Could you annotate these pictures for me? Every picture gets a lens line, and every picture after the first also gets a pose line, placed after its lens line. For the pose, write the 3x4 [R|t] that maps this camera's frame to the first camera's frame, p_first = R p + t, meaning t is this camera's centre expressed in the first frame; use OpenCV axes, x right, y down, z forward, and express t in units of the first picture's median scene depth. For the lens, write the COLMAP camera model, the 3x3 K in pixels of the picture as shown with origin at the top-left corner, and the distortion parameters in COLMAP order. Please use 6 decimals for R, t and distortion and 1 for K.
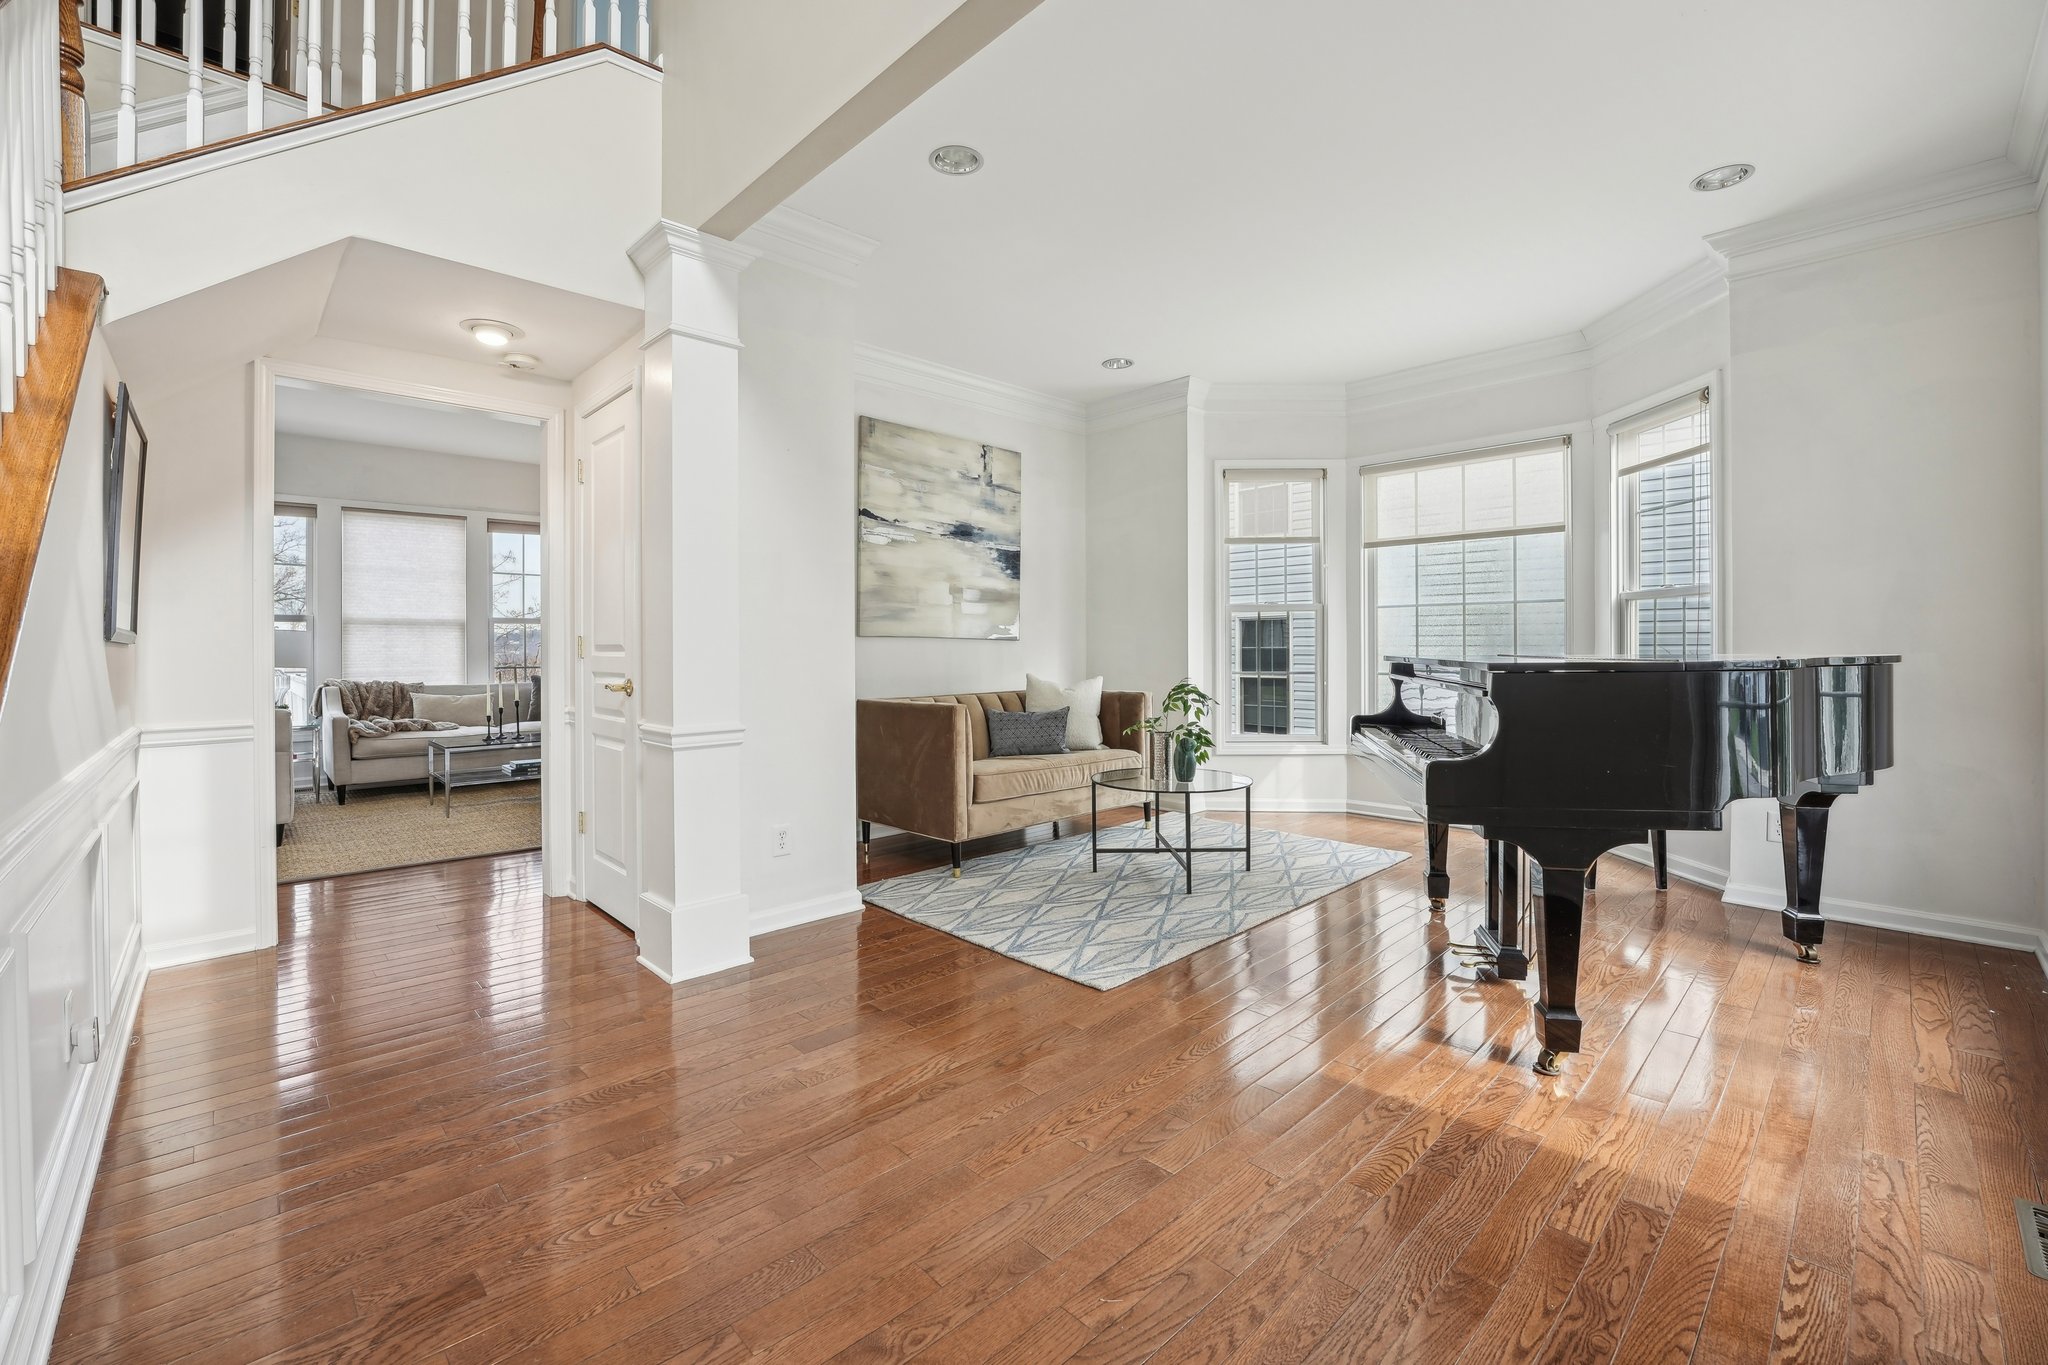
lens RADIAL K [[826.9, 0, 987.8], [0, 826.9, 651.2], [0, 0, 1]] dist [-0.001729, -0.000123]
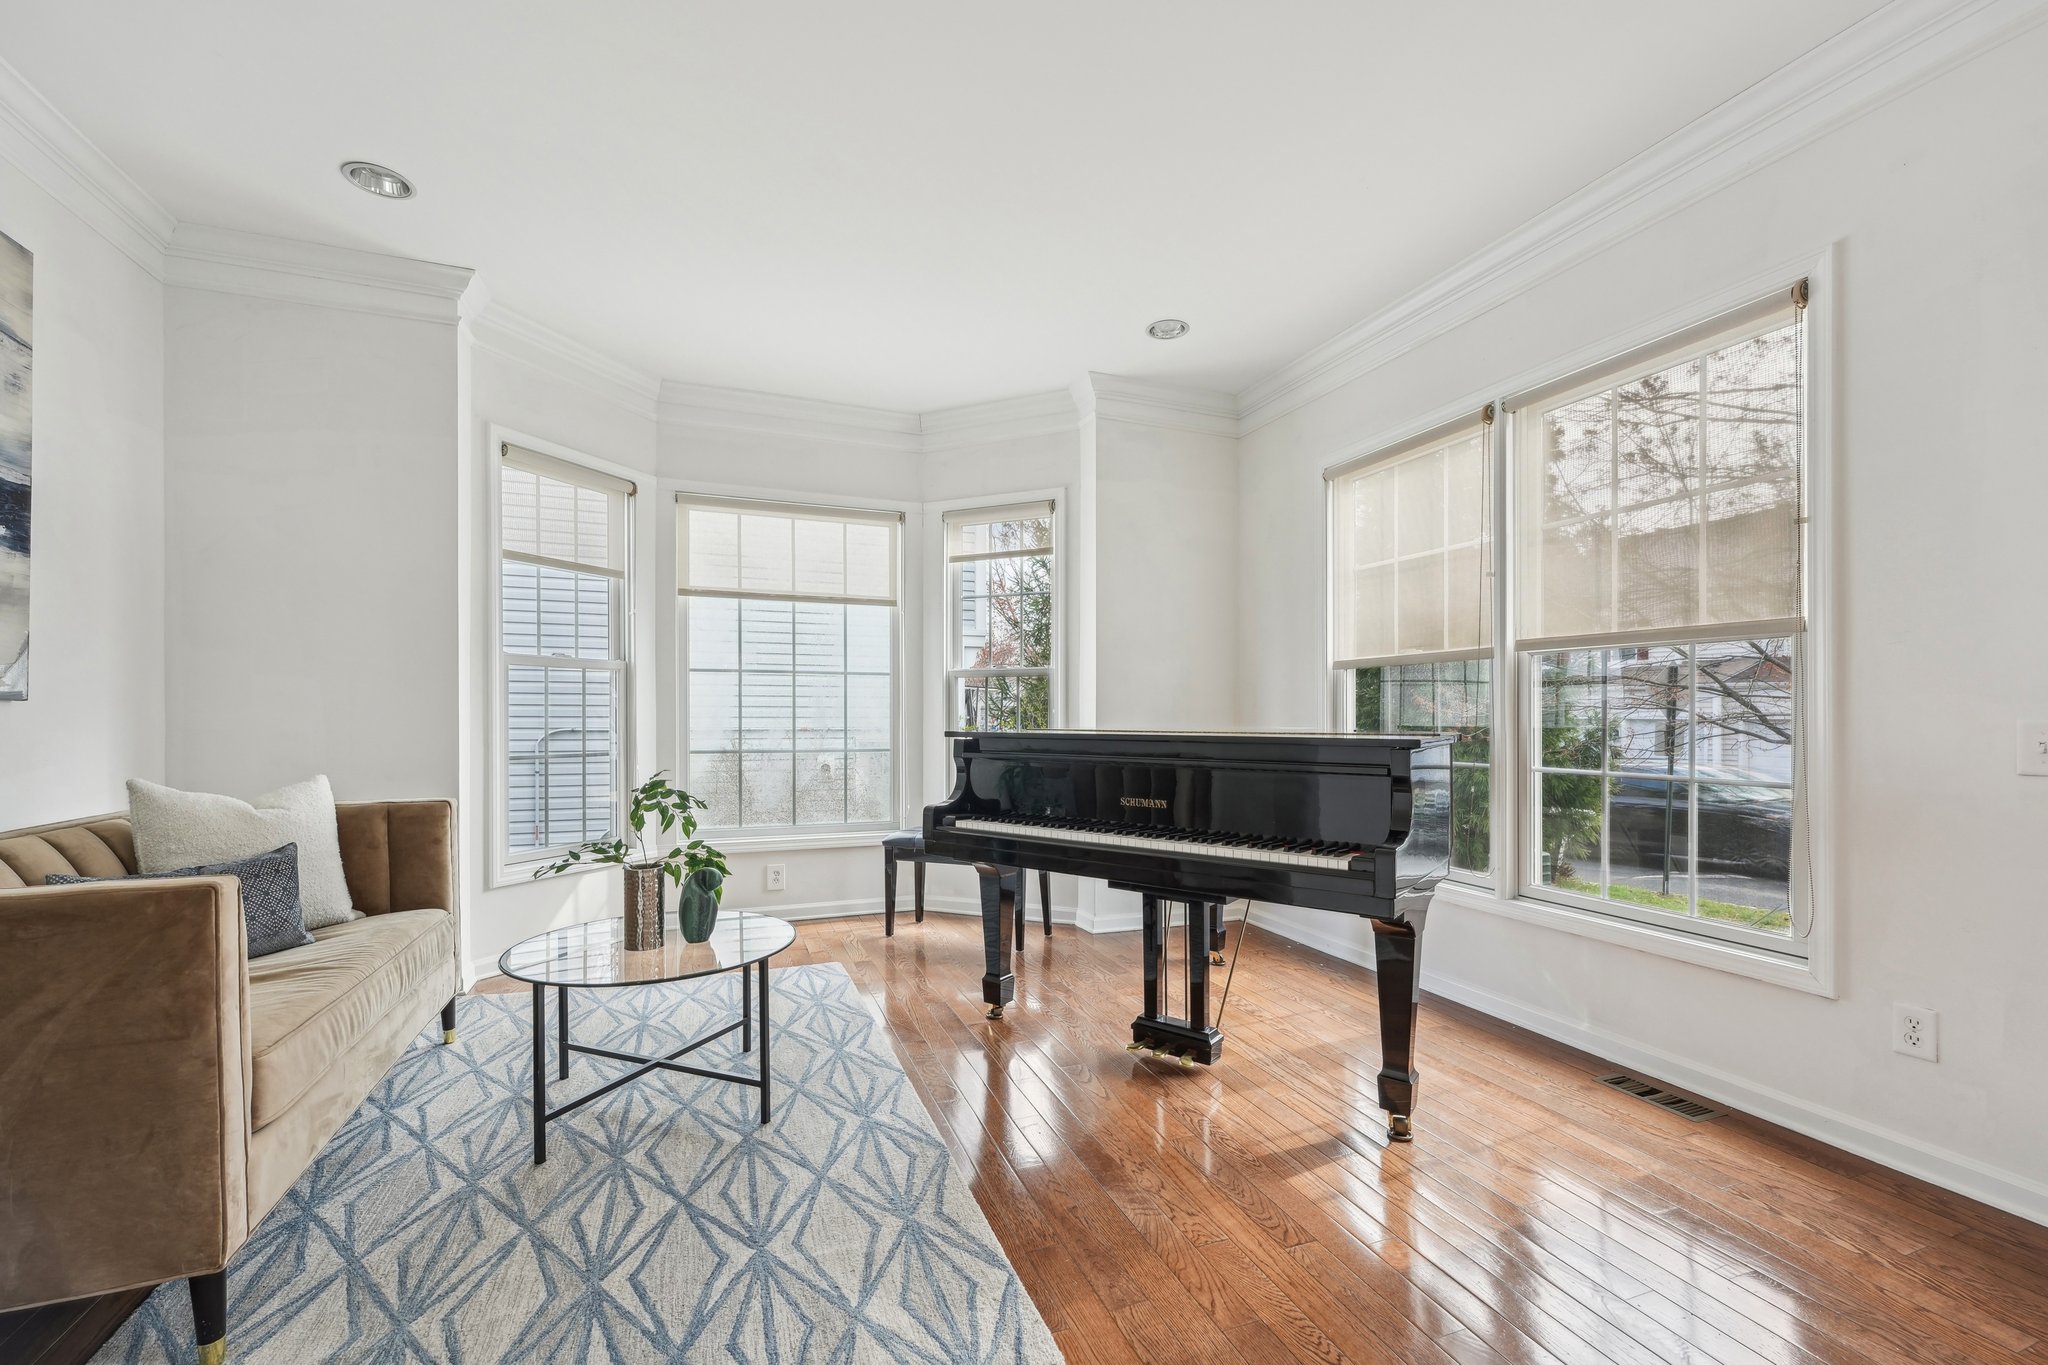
lens RADIAL K [[843.3, 0, 1021.8], [0, 843.3, 723.3], [0, 0, 1]] dist [0.000754, 0.000234]
pose [[0.375140, -0.003130, 0.926963, -0.212063], [-0.001508, 0.999991, 0.003987, -0.004901], [-0.926967, -0.002893, 0.375132, 0.468561]]
